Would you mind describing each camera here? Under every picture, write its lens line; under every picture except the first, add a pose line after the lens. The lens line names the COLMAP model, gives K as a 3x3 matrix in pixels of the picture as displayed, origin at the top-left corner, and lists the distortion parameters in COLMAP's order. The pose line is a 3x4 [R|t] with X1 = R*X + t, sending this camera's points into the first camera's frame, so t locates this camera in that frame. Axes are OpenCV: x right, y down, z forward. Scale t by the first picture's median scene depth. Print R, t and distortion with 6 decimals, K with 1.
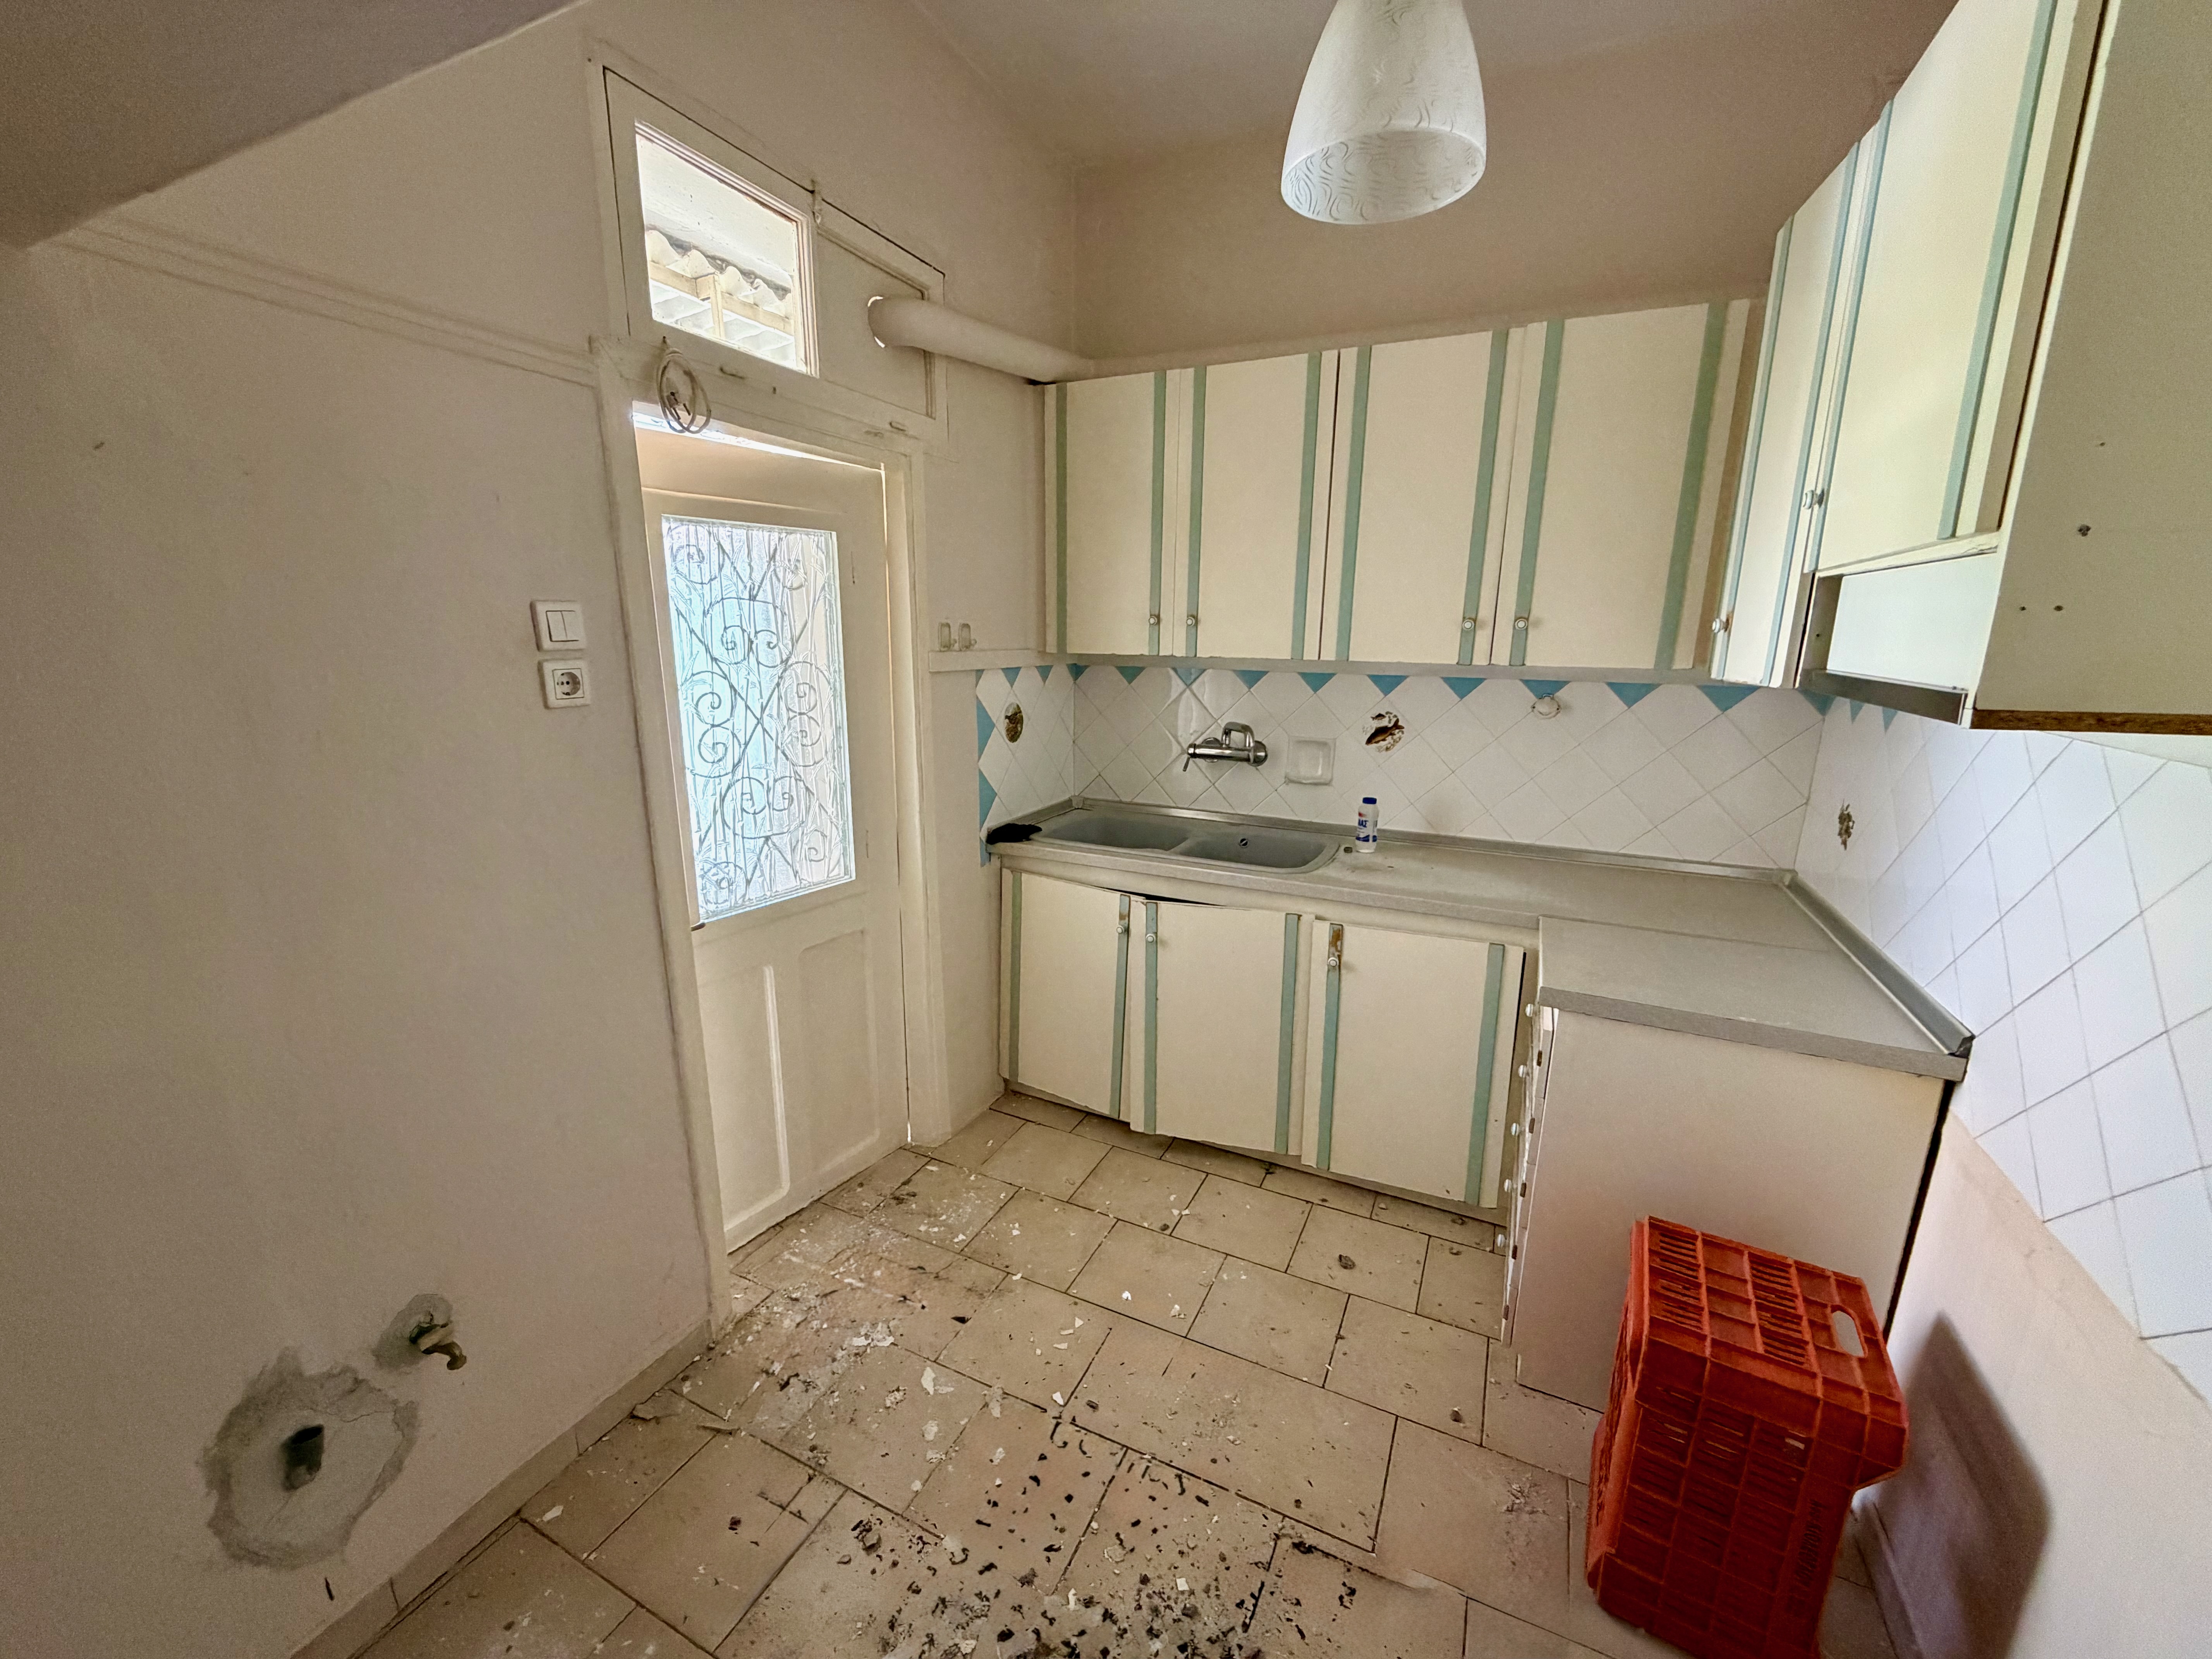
lens RADIAL K [[885.6, 0, 1099.0], [0, 885.6, 828.7], [0, 0, 1]] dist [0.002228, -0.000193]
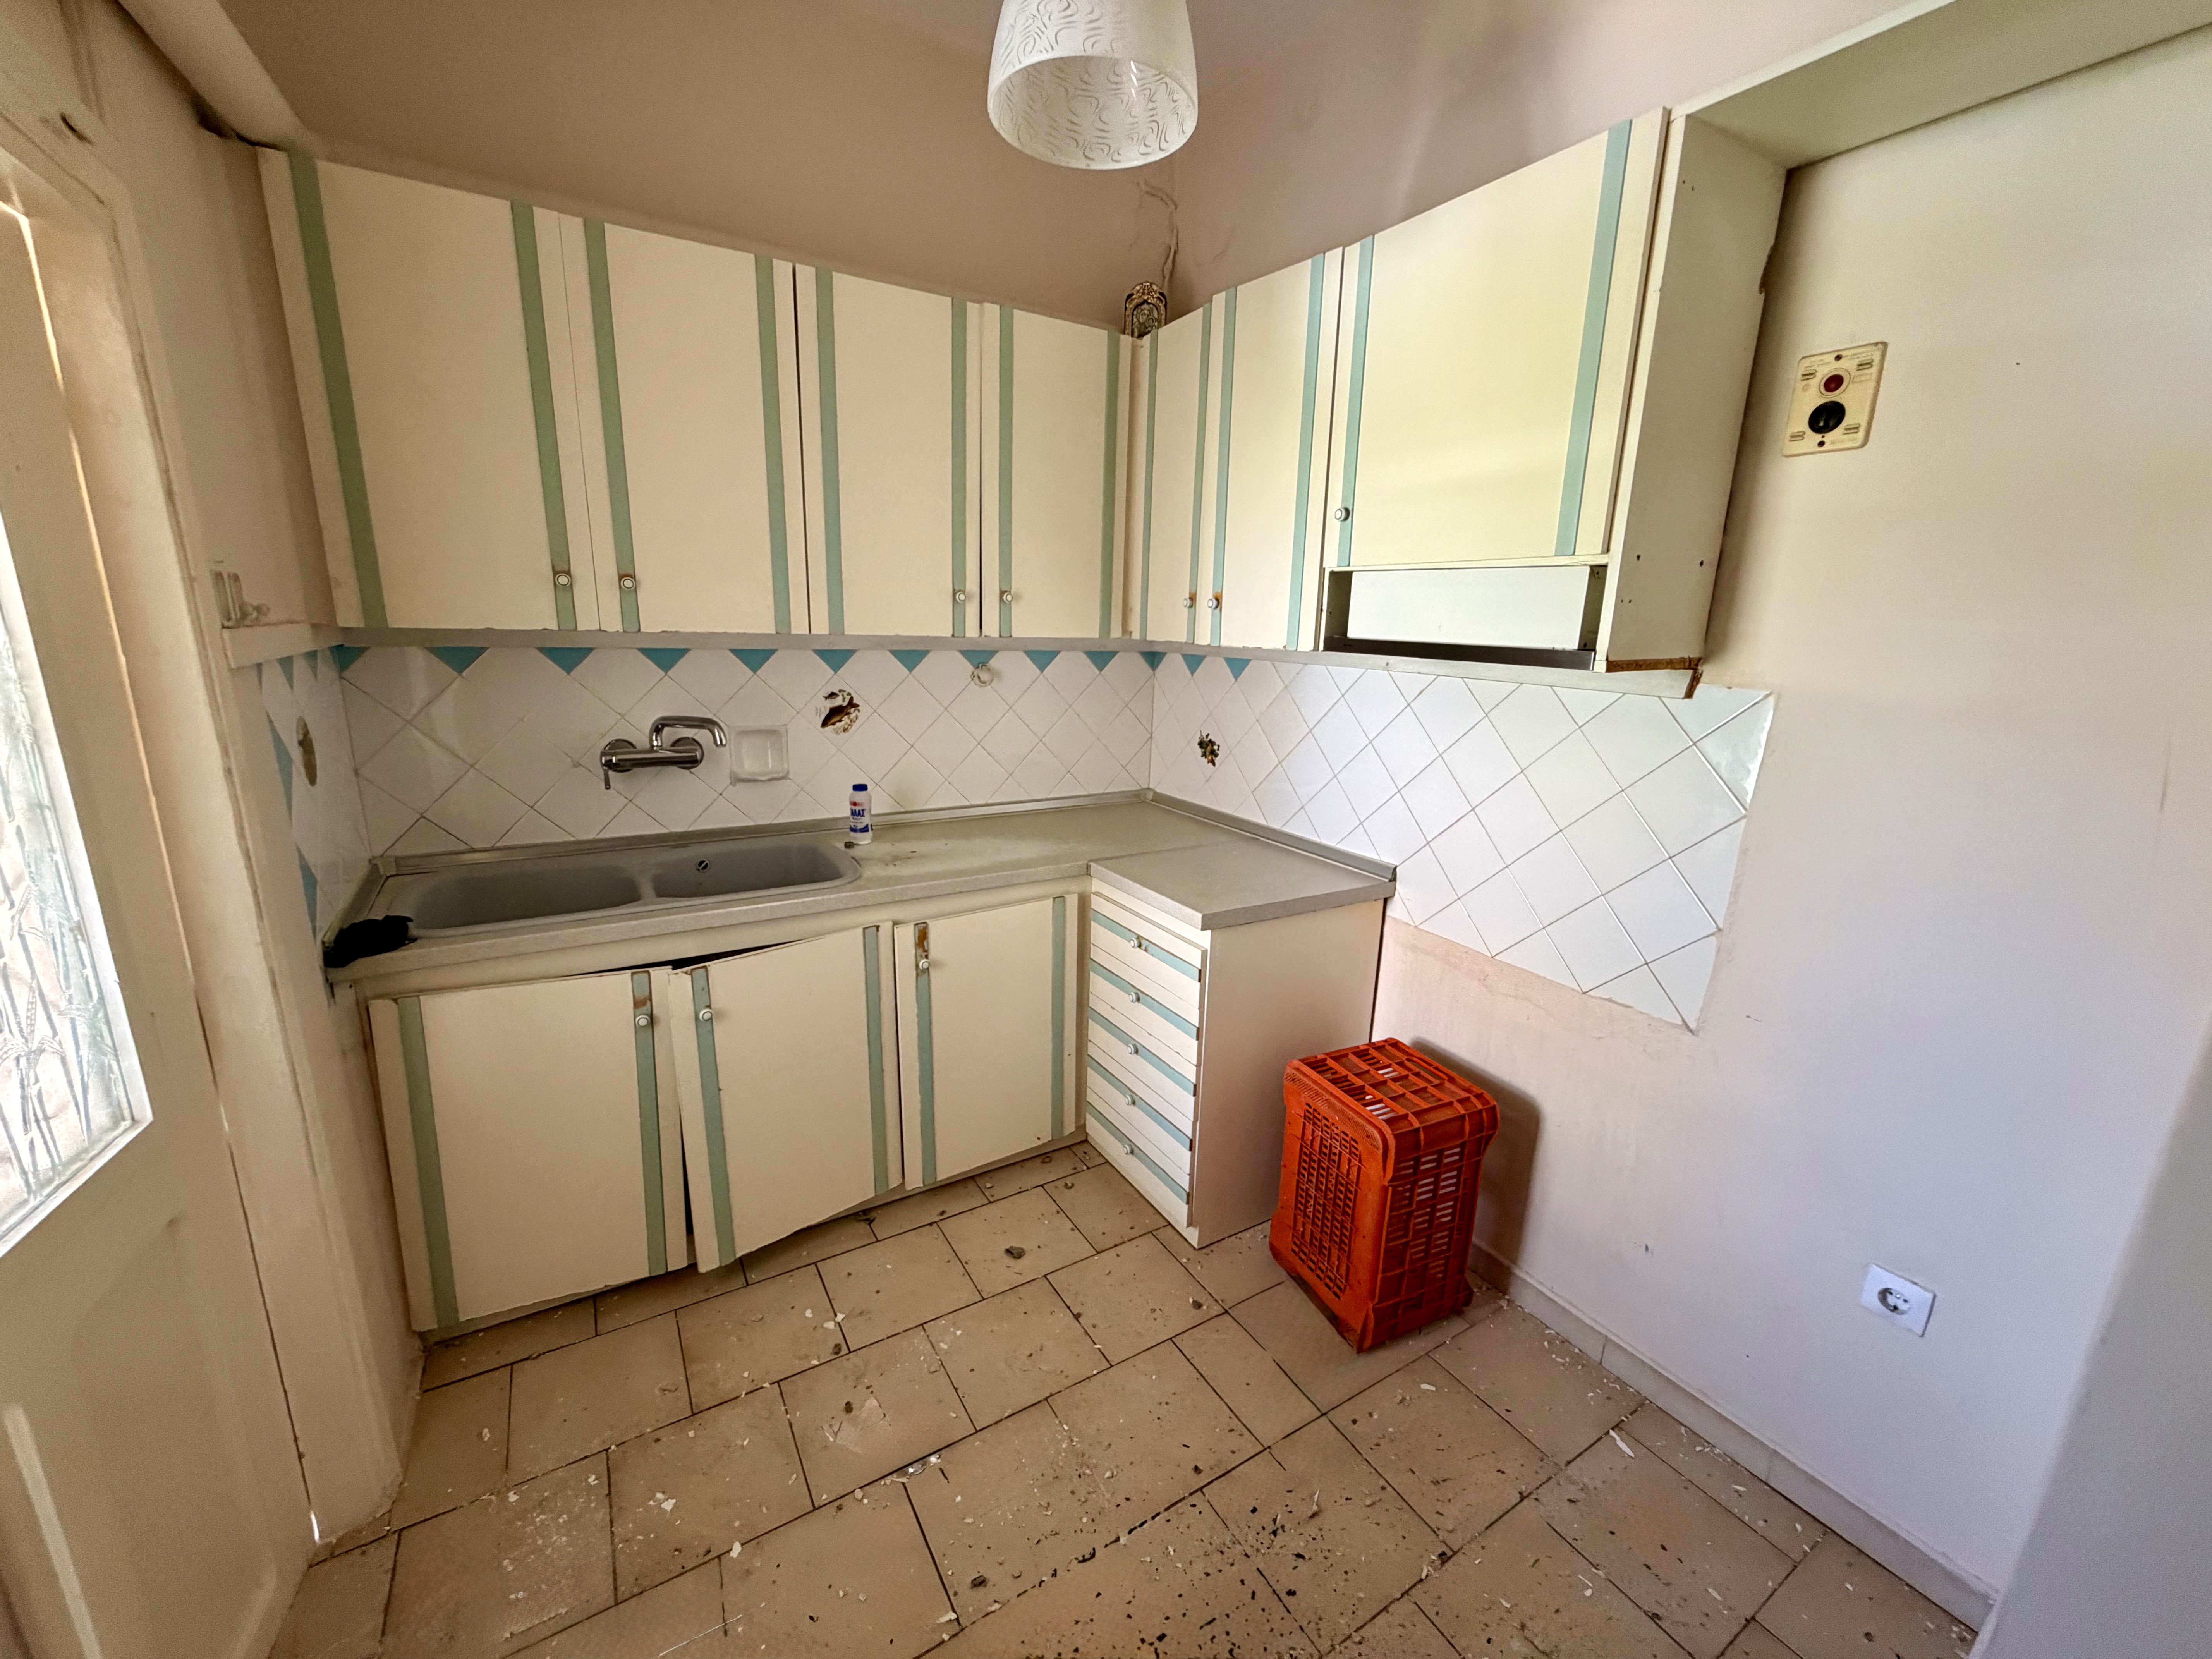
lens RADIAL K [[885.6, 0, 1099.0], [0, 885.6, 828.7], [0, 0, 1]] dist [0.002228, -0.000193]
pose [[0.548102, -0.193555, 0.813708, -0.336569], [0.165077, 0.978753, 0.121621, -0.065159], [-0.819960, 0.067664, 0.568408, 0.299424]]
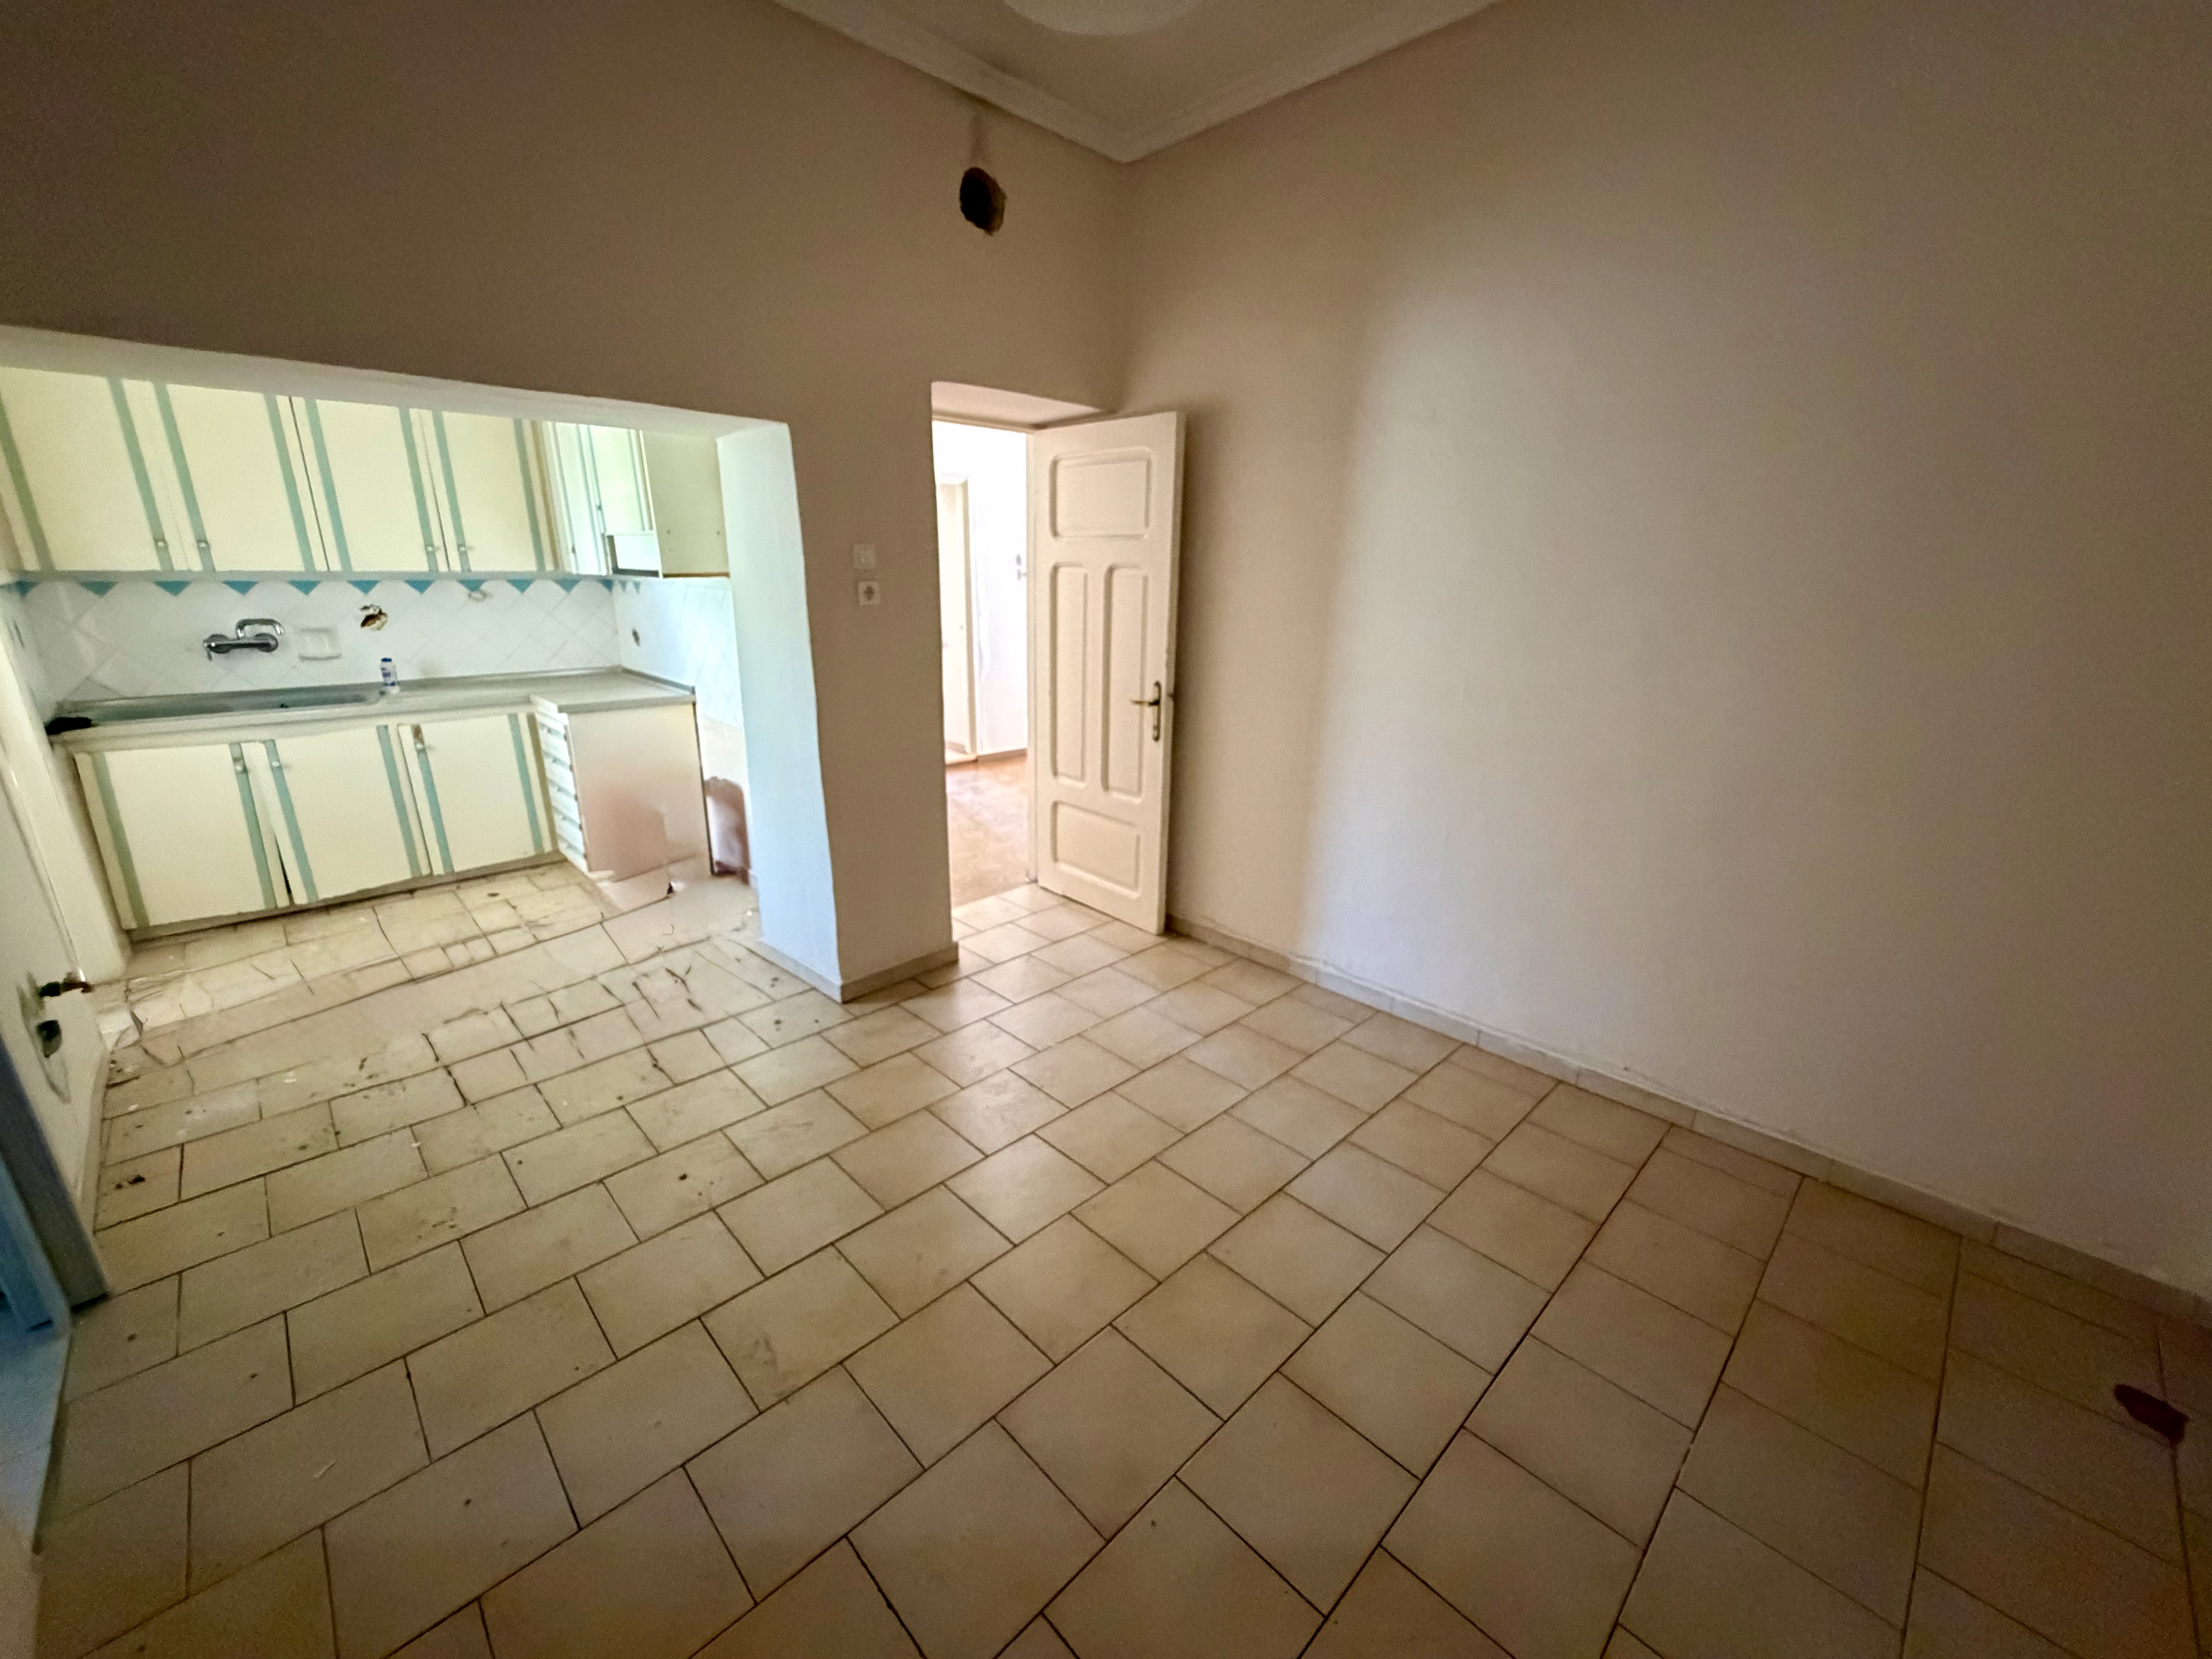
lens RADIAL K [[902.2, 0, 1106.0], [0, 902.2, 829.5], [0, 0, 1]] dist [0.001383, 0.000389]
pose [[0.347905, -0.276796, 0.895738, -0.849417], [0.200730, 0.955260, 0.217225, 0.180067], [-0.915789, 0.104227, 0.387901, -0.854292]]
